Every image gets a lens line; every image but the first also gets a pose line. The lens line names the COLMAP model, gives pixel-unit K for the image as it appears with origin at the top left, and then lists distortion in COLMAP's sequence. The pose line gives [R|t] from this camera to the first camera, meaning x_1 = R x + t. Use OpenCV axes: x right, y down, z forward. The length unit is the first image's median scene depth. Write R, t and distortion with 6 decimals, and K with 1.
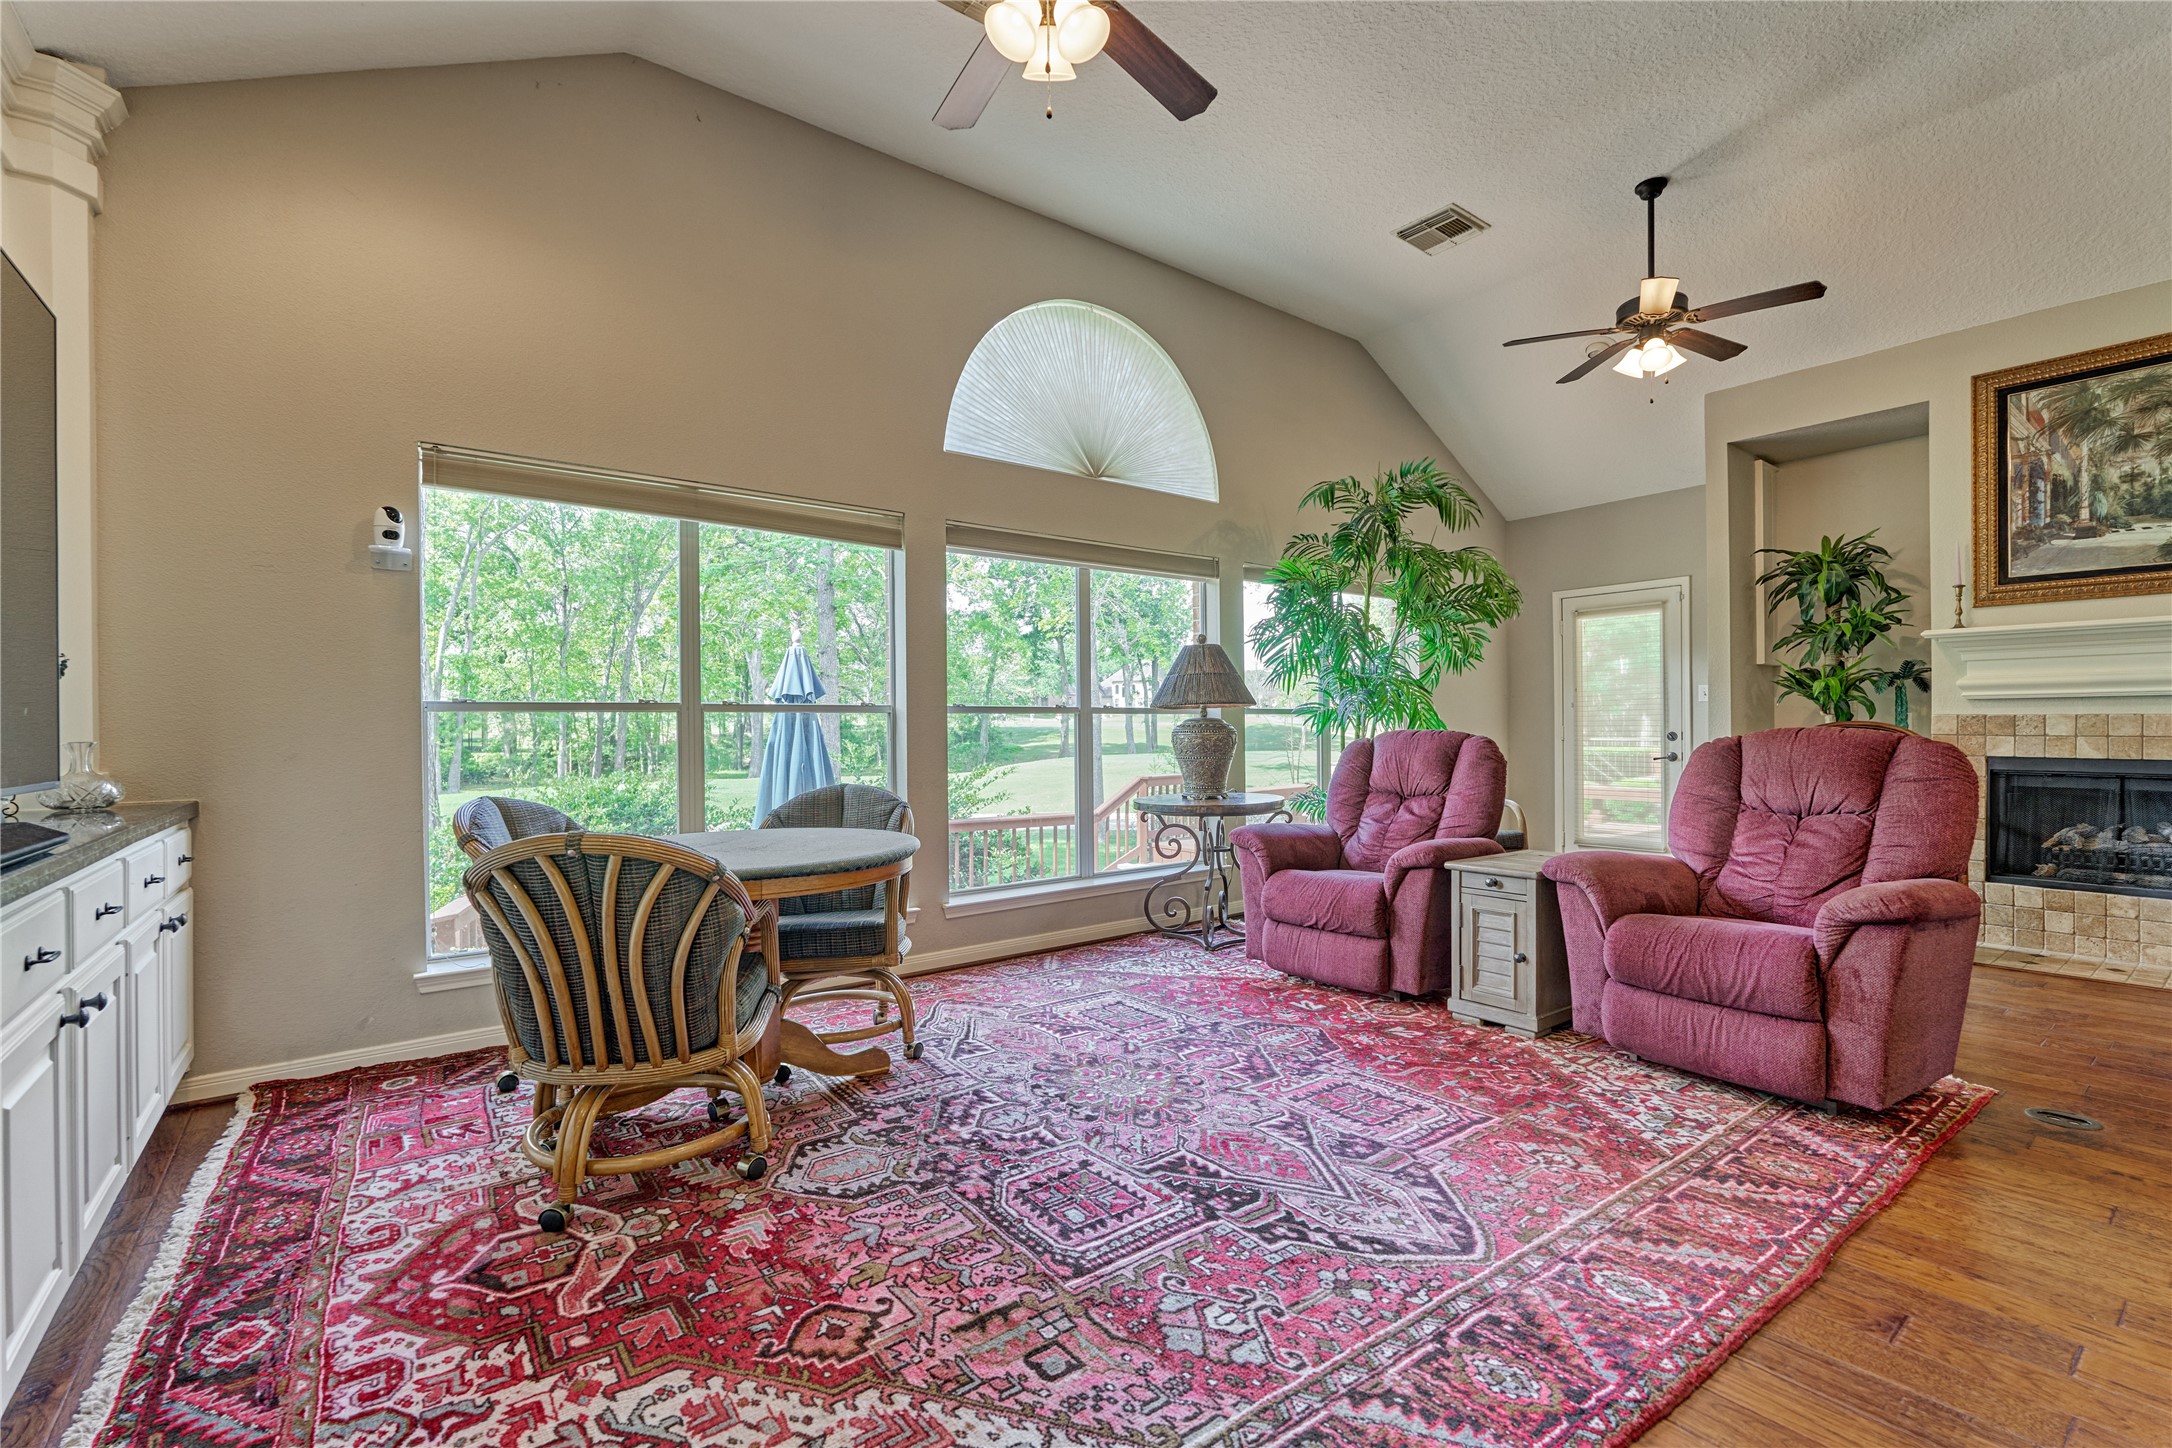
lens RADIAL K [[952.6, 0, 1090.6], [0, 952.6, 728.8], [0, 0, 1]] dist [-0.001478, -0.000601]
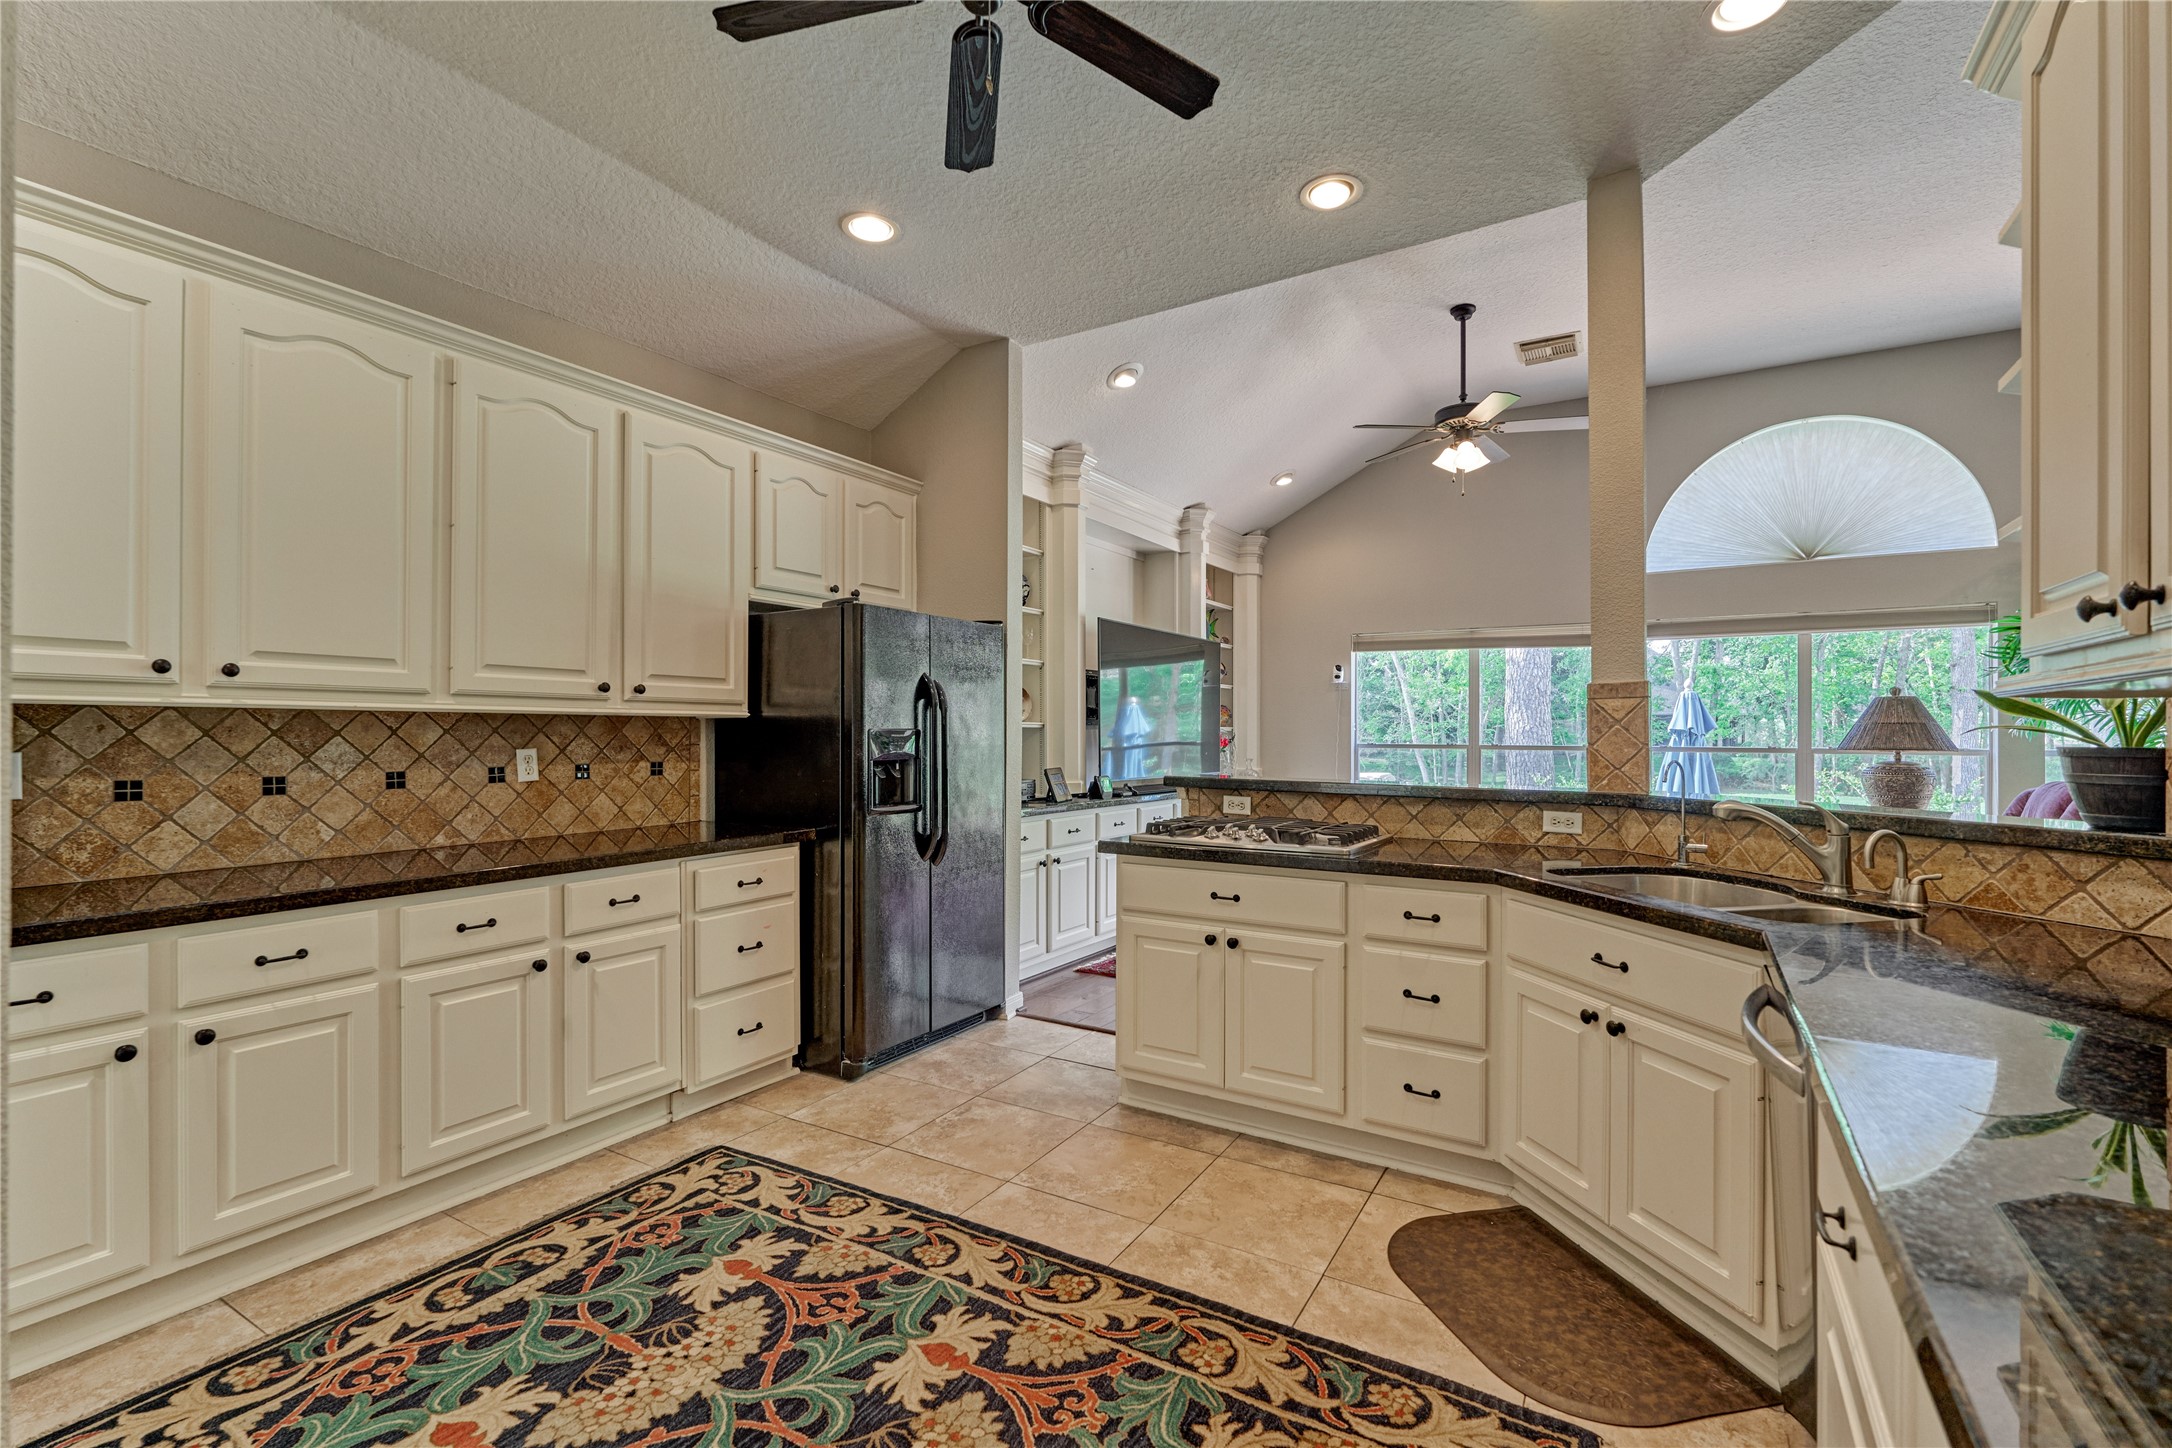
lens RADIAL K [[952.6, 0, 1090.6], [0, 952.6, 728.8], [0, 0, 1]] dist [-0.001478, -0.000601]
pose [[0.353186, 0.003732, -0.935546, 1.235535], [-0.007452, 0.999972, 0.001176, -0.064270], [0.935524, 0.006556, 0.353203, -0.428379]]
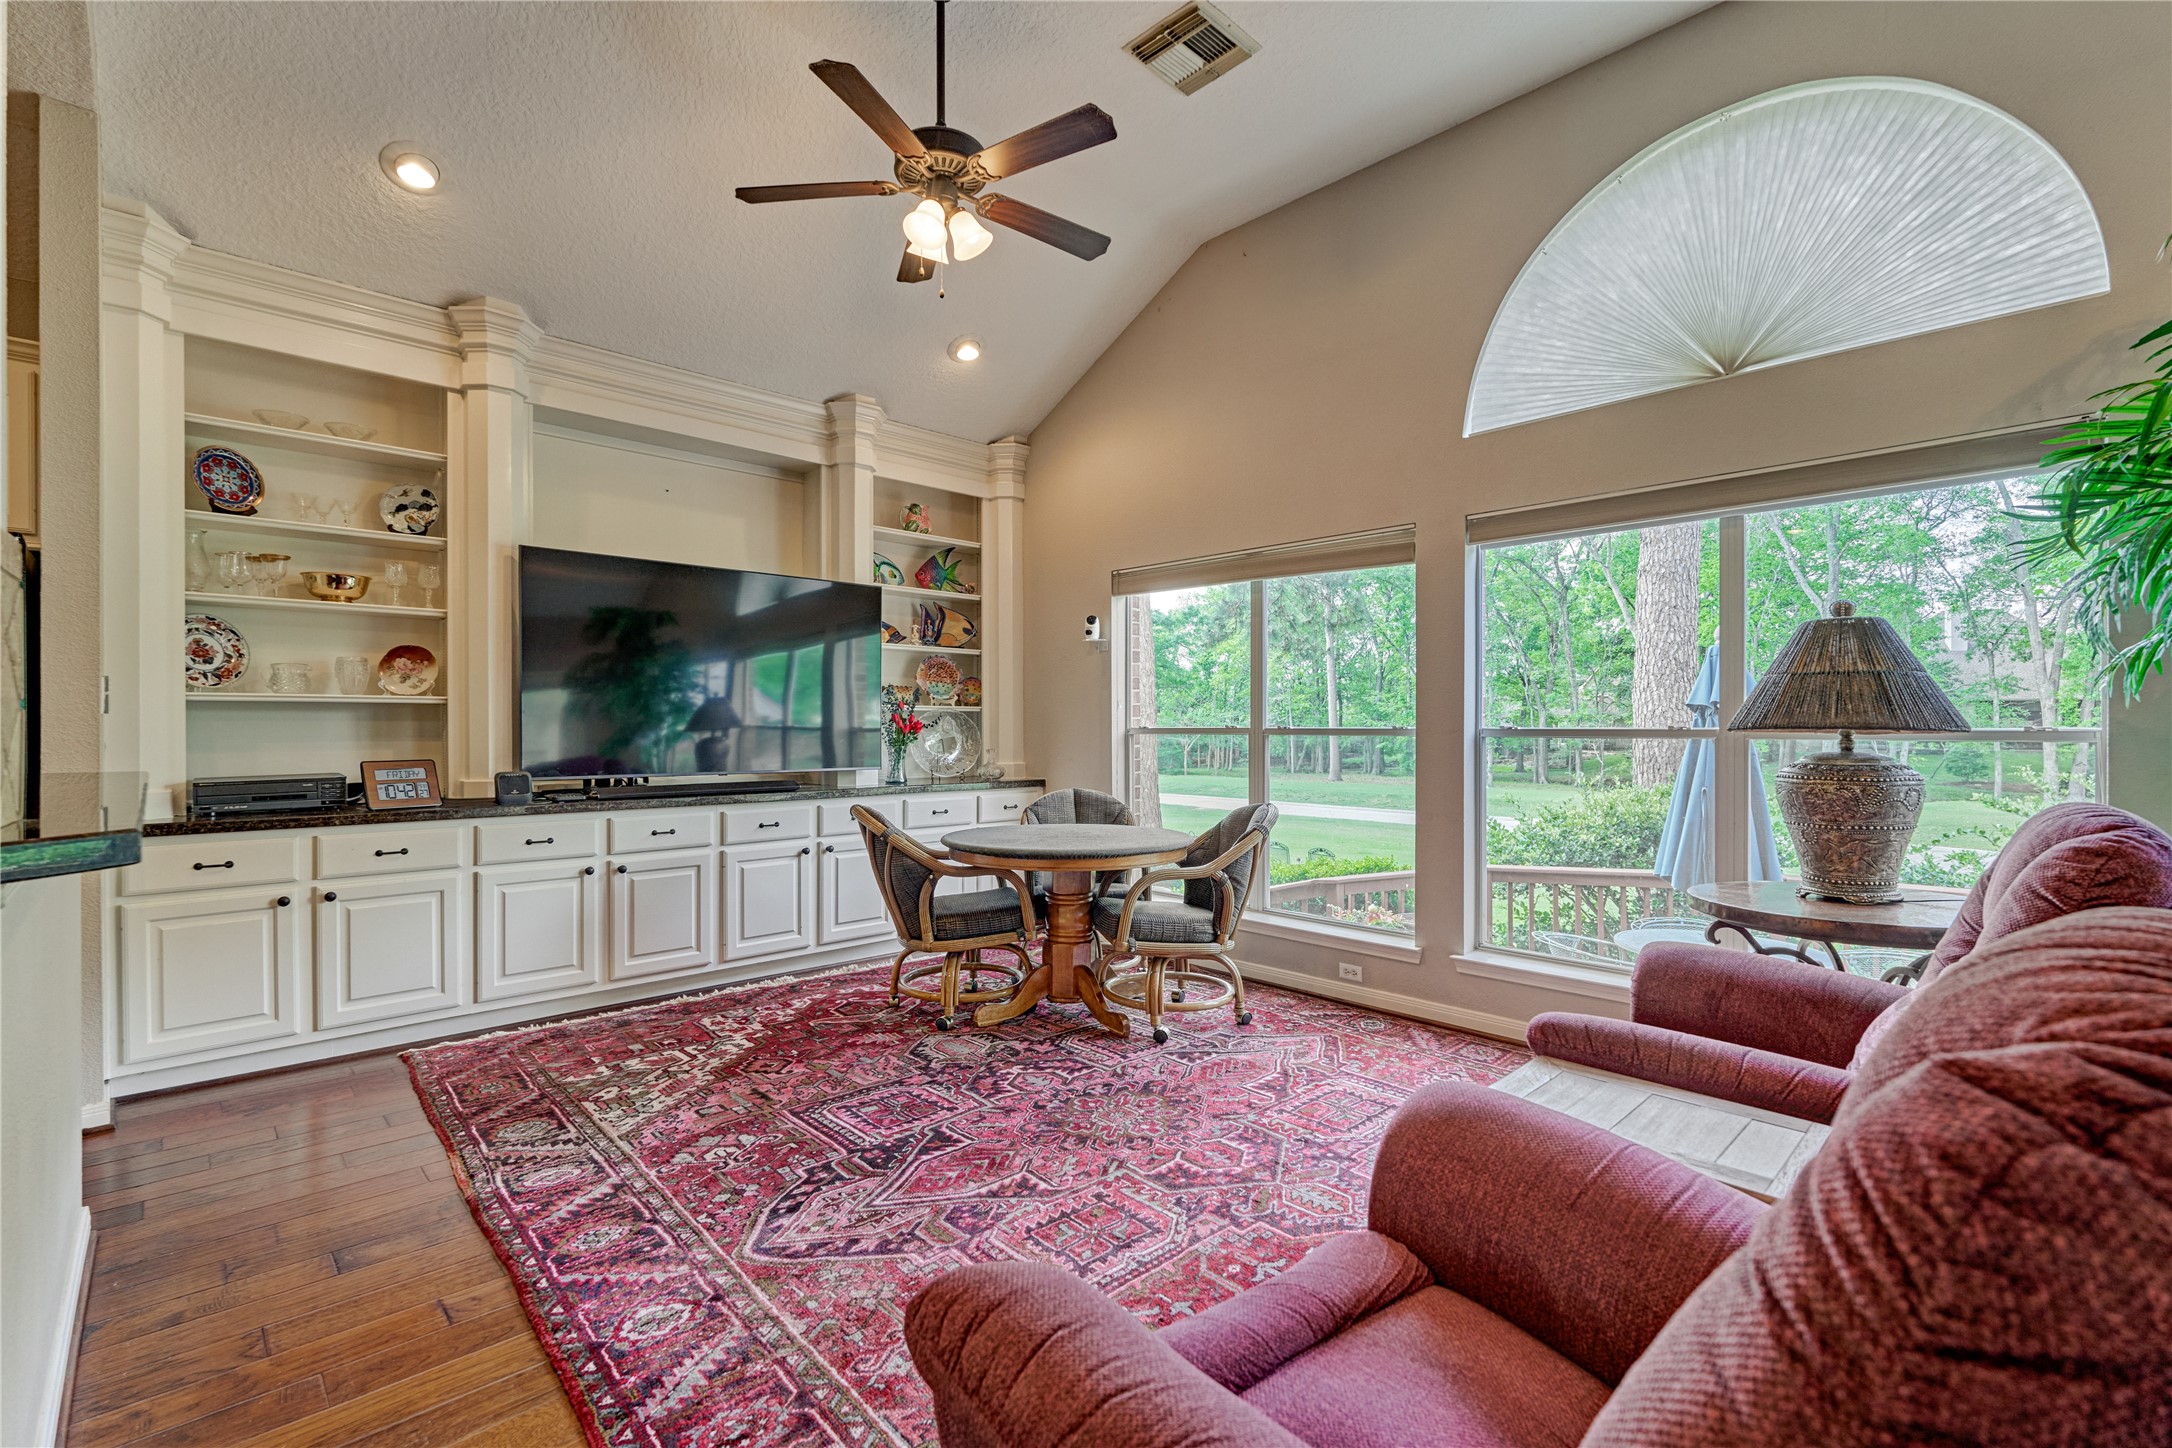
lens RADIAL K [[963.4, 0, 1083.1], [0, 963.4, 729.4], [0, 0, 1]] dist [-0.002965, 0.000015]
pose [[0.105599, 0.012015, -0.994336, 0.922765], [-0.001038, 0.999928, 0.011972, -0.046204], [0.994408, -0.000233, 0.105604, 0.748461]]
